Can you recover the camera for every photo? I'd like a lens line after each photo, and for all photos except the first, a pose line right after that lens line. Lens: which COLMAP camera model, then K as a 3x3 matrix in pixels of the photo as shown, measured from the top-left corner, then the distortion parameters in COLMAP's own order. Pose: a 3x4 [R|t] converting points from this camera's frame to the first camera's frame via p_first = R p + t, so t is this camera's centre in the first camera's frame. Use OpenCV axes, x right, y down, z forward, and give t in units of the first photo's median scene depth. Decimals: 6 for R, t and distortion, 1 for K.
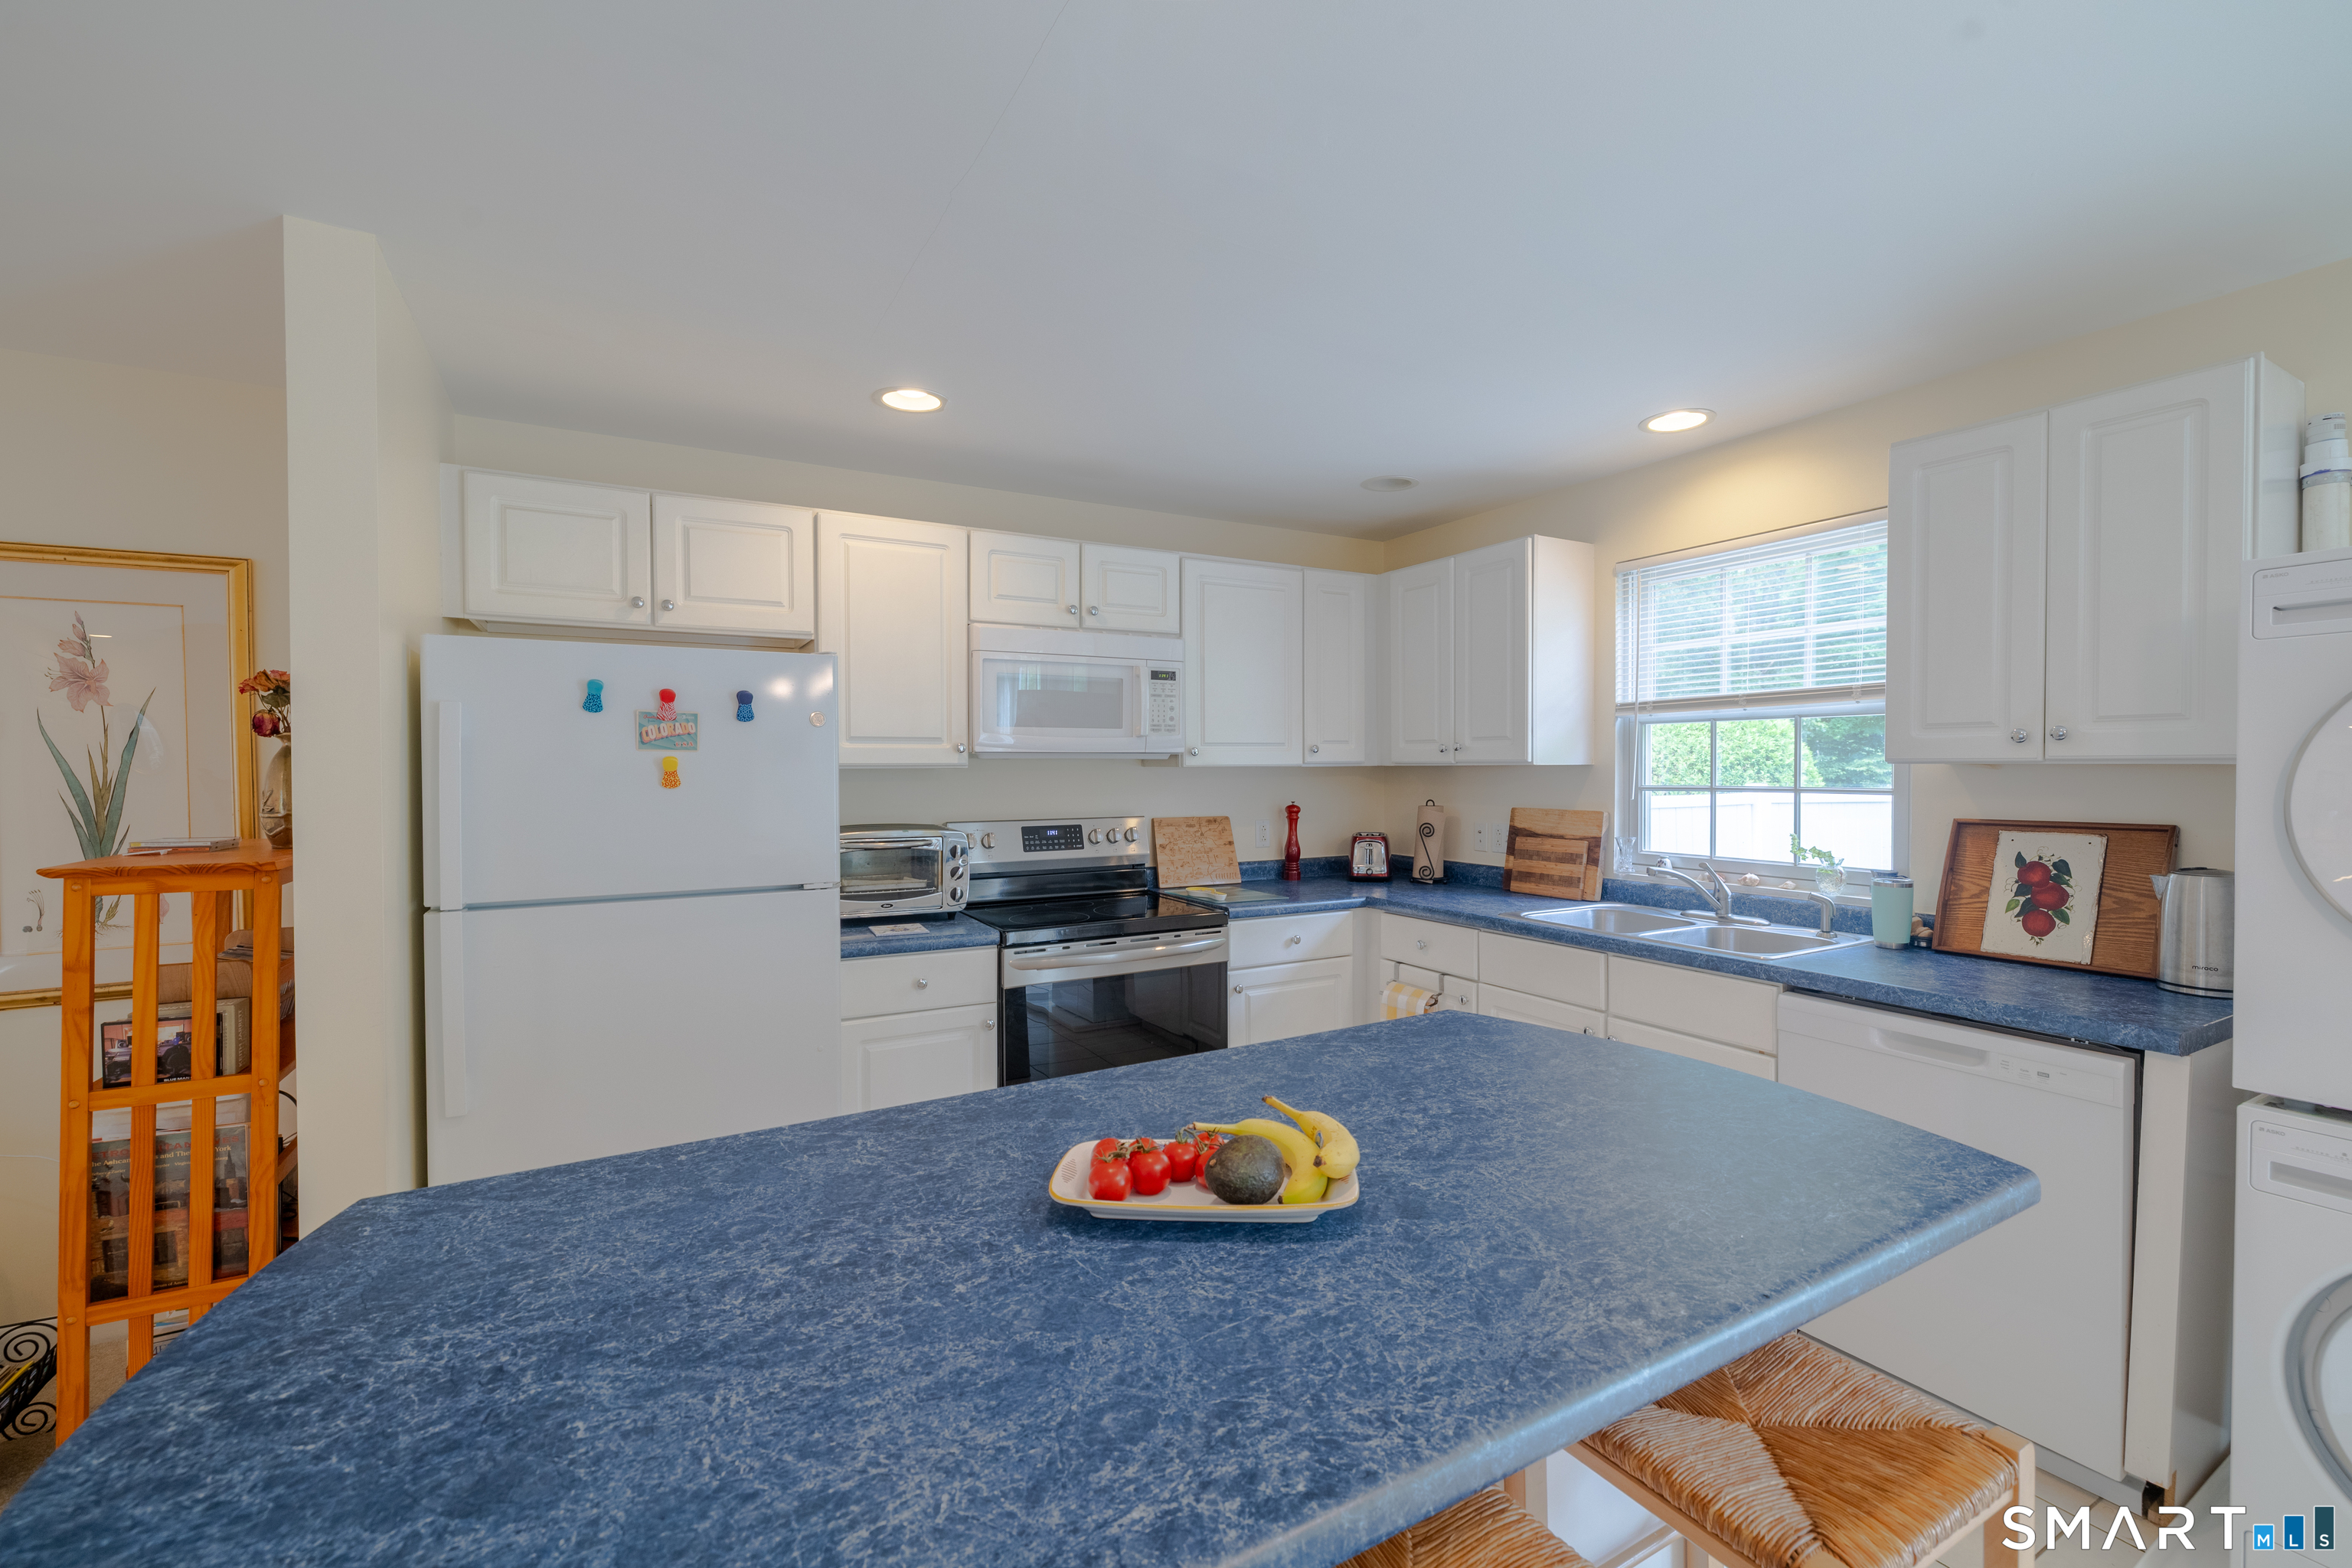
lens RADIAL K [[979.7, 0, 1182.7], [0, 979.7, 787.8], [0, 0, 1]] dist [-0.001529, 0.000225]
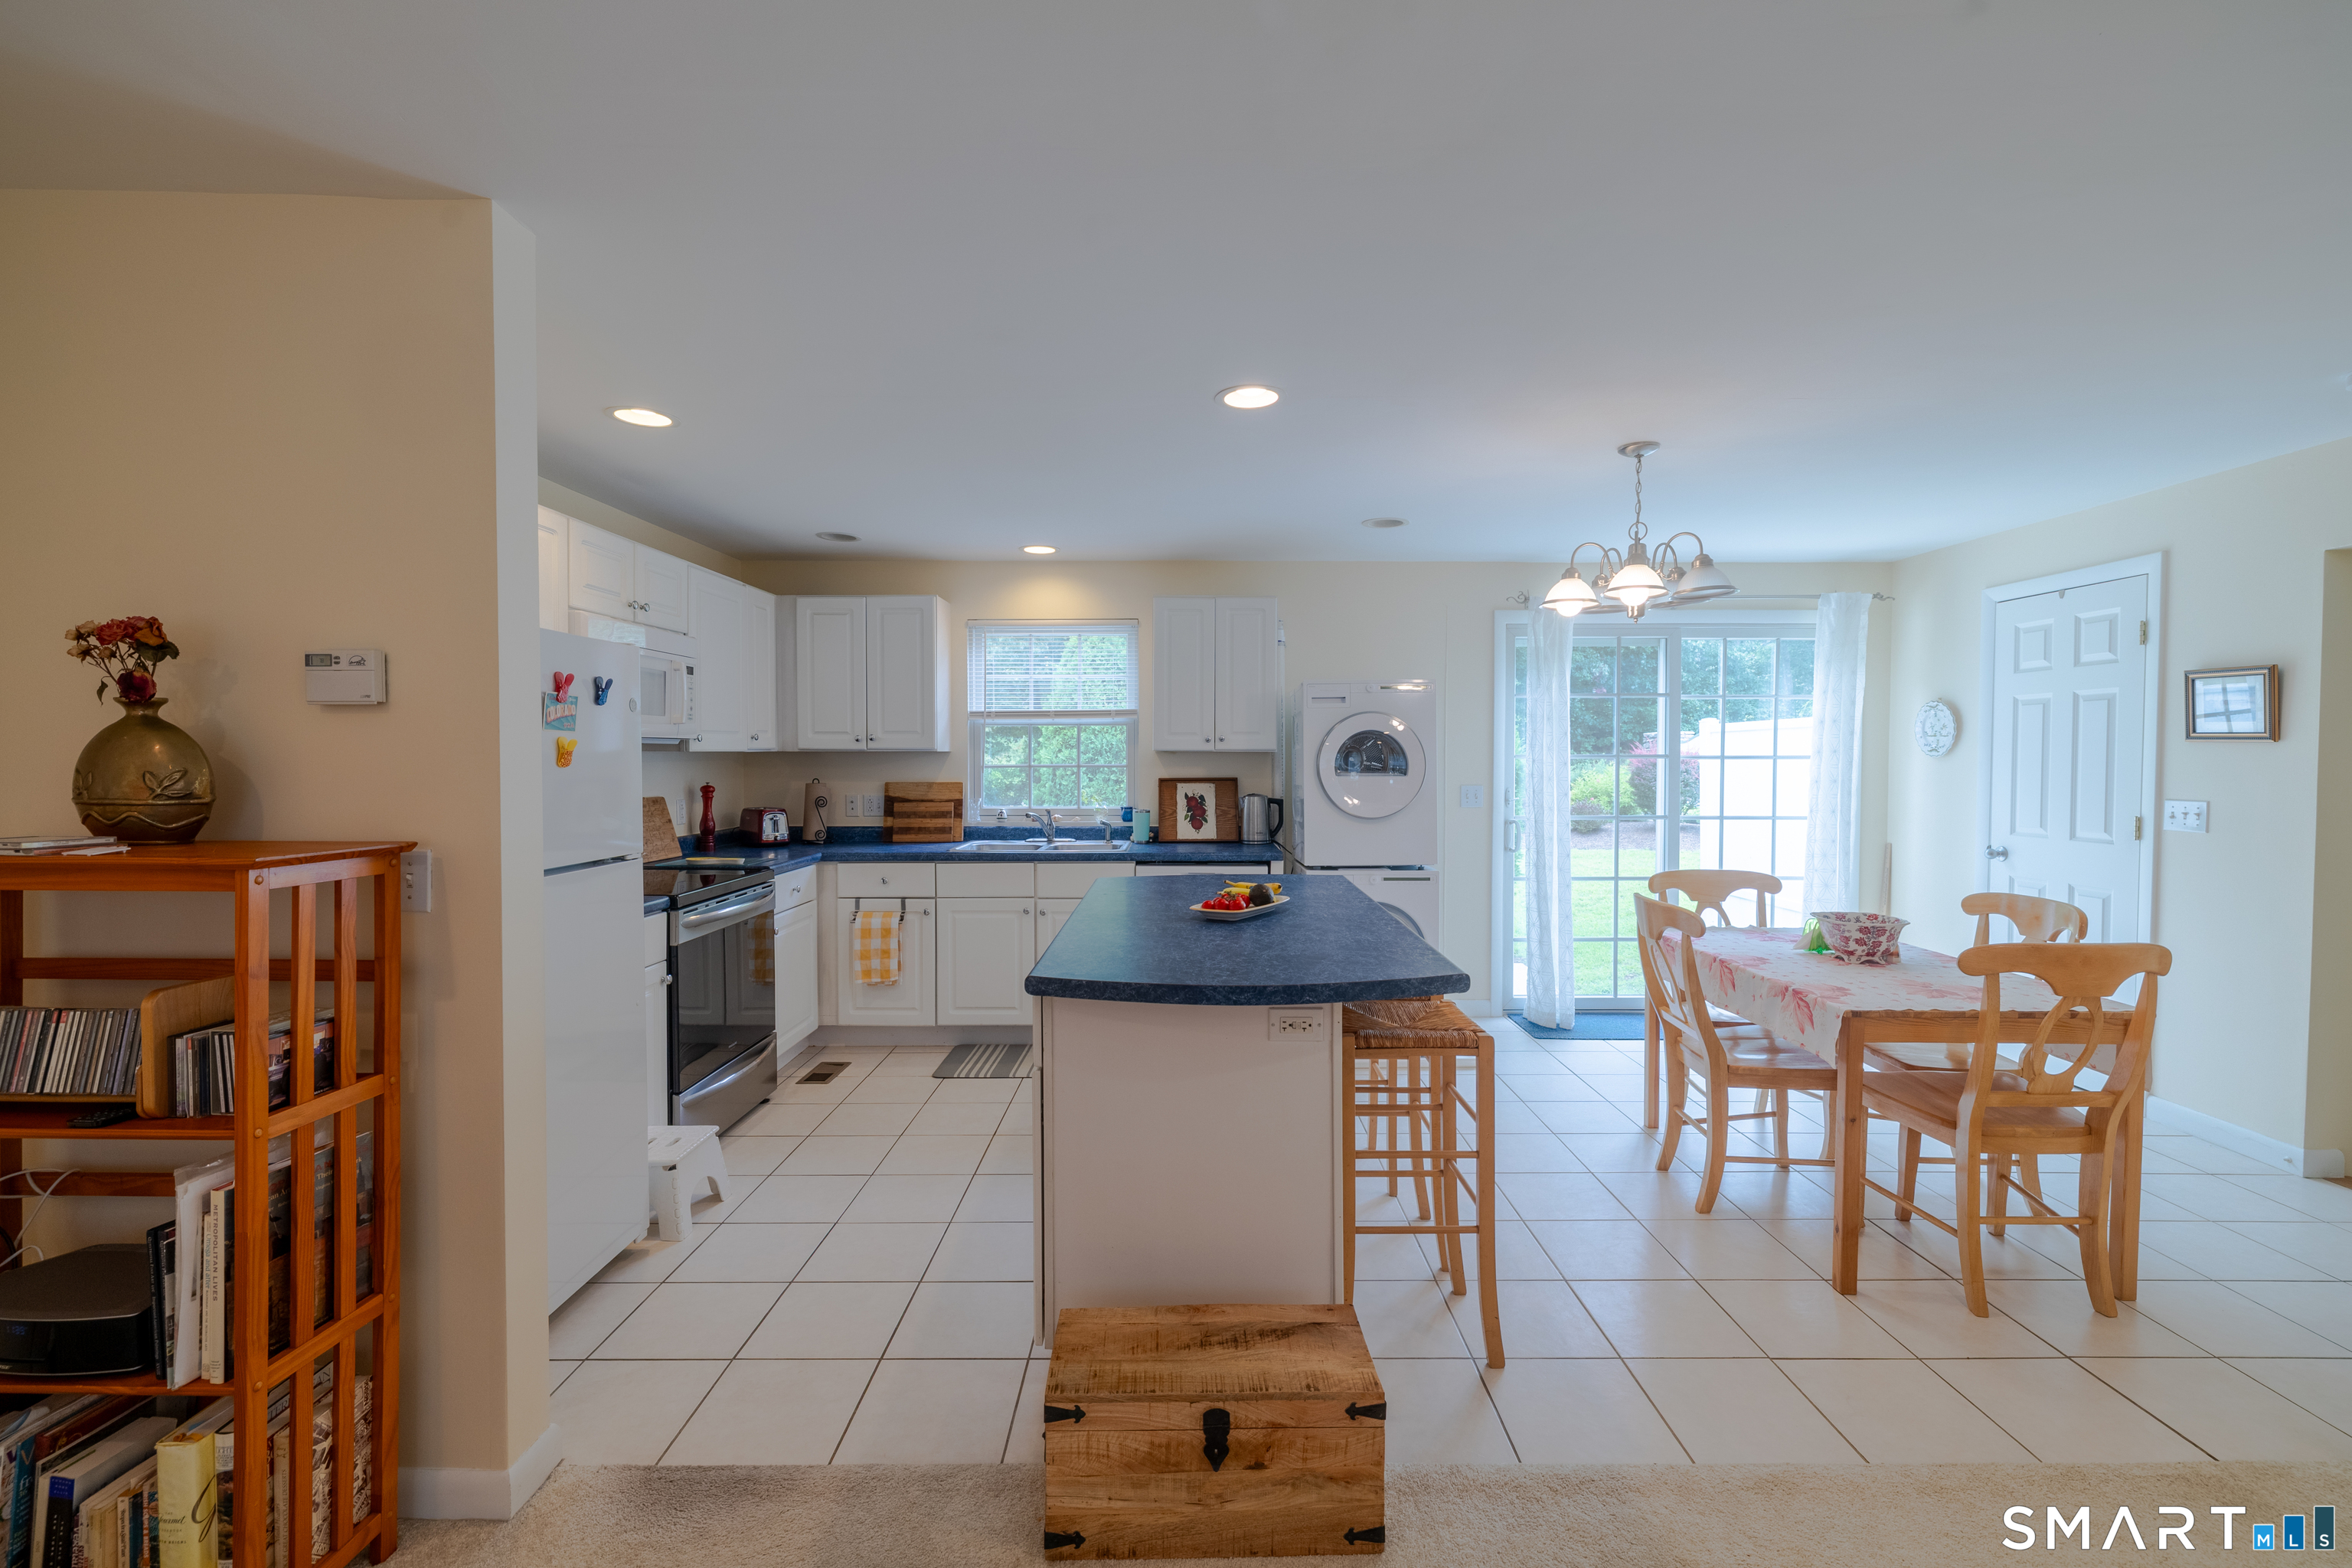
lens RADIAL K [[1015.9, 0, 1184.1], [0, 1015.9, 782.5], [0, 0, 1]] dist [0.001970, 0.000404]
pose [[0.493142, -0.020176, 0.869715, -0.823094], [0.016360, 0.999769, 0.013916, 0.008925], [-0.869795, 0.007365, 0.493358, -0.079543]]
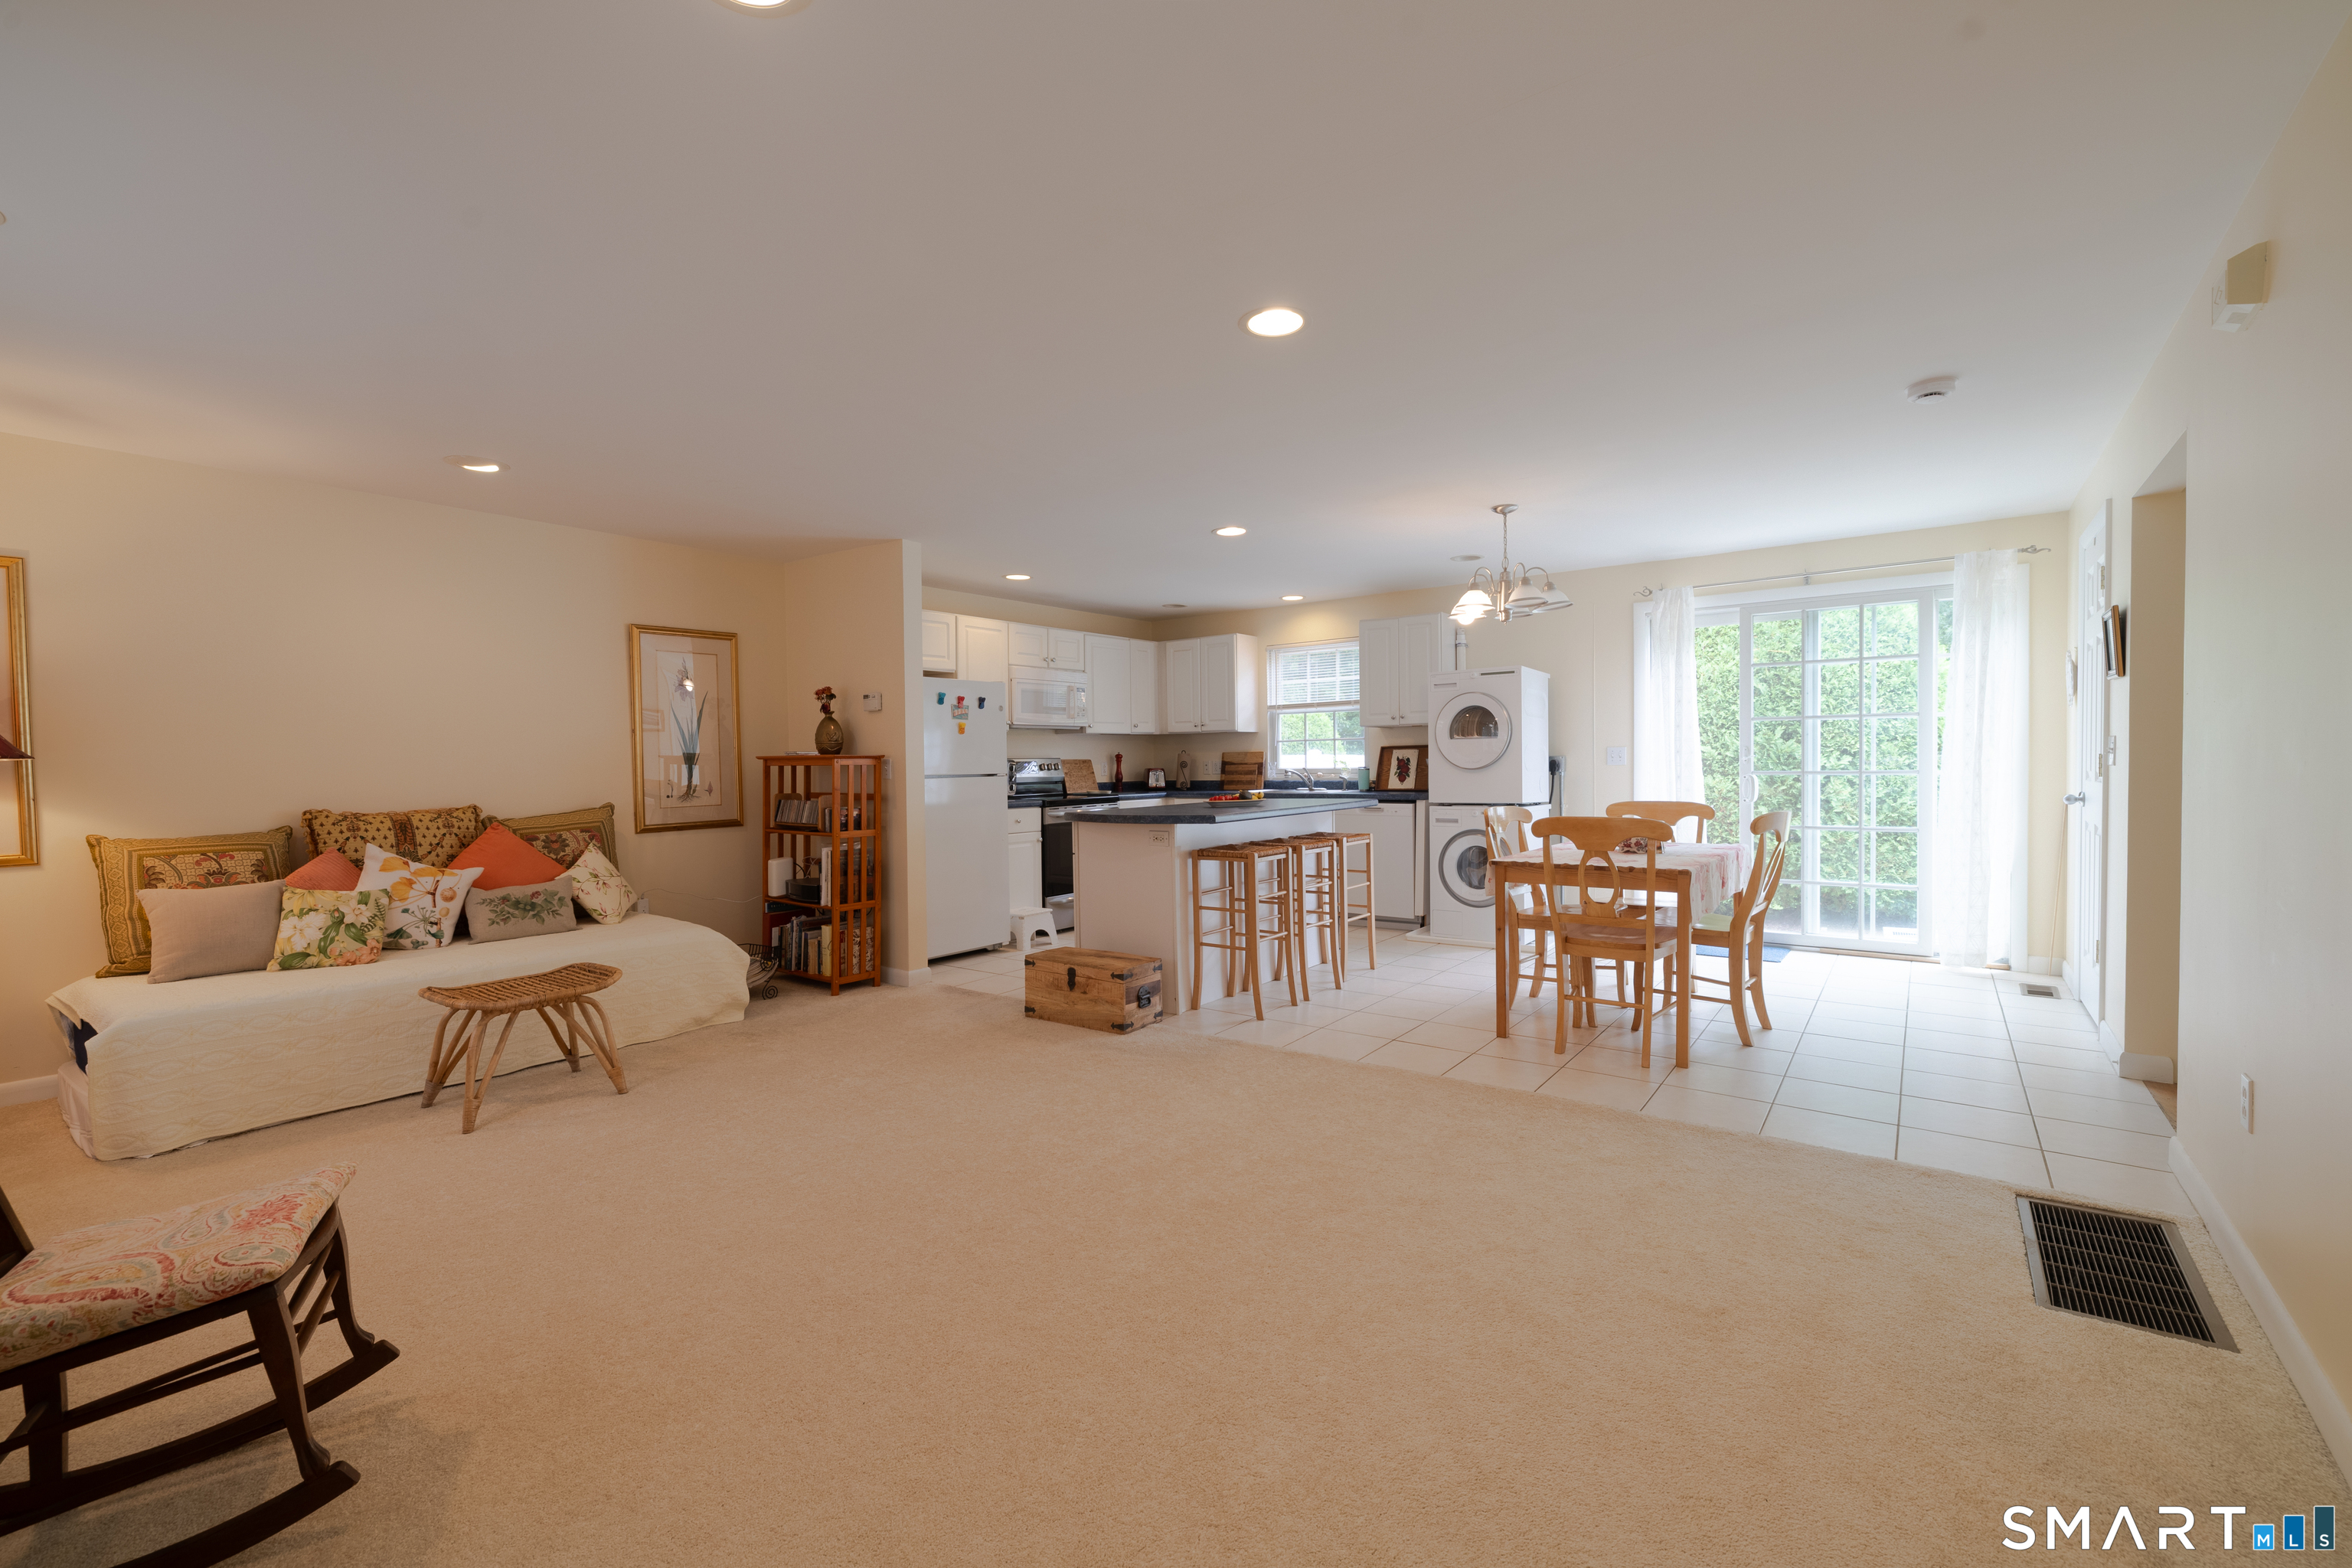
lens RADIAL K [[1002.1, 0, 1176.0], [0, 1002.1, 784.0], [0, 0, 1]] dist [0.000144, 0.000117]
pose [[0.918656, -0.018758, 0.394613, -0.757747], [0.019723, 0.999804, 0.001611, 0.099624], [-0.394566, 0.006303, 0.918846, -1.192839]]
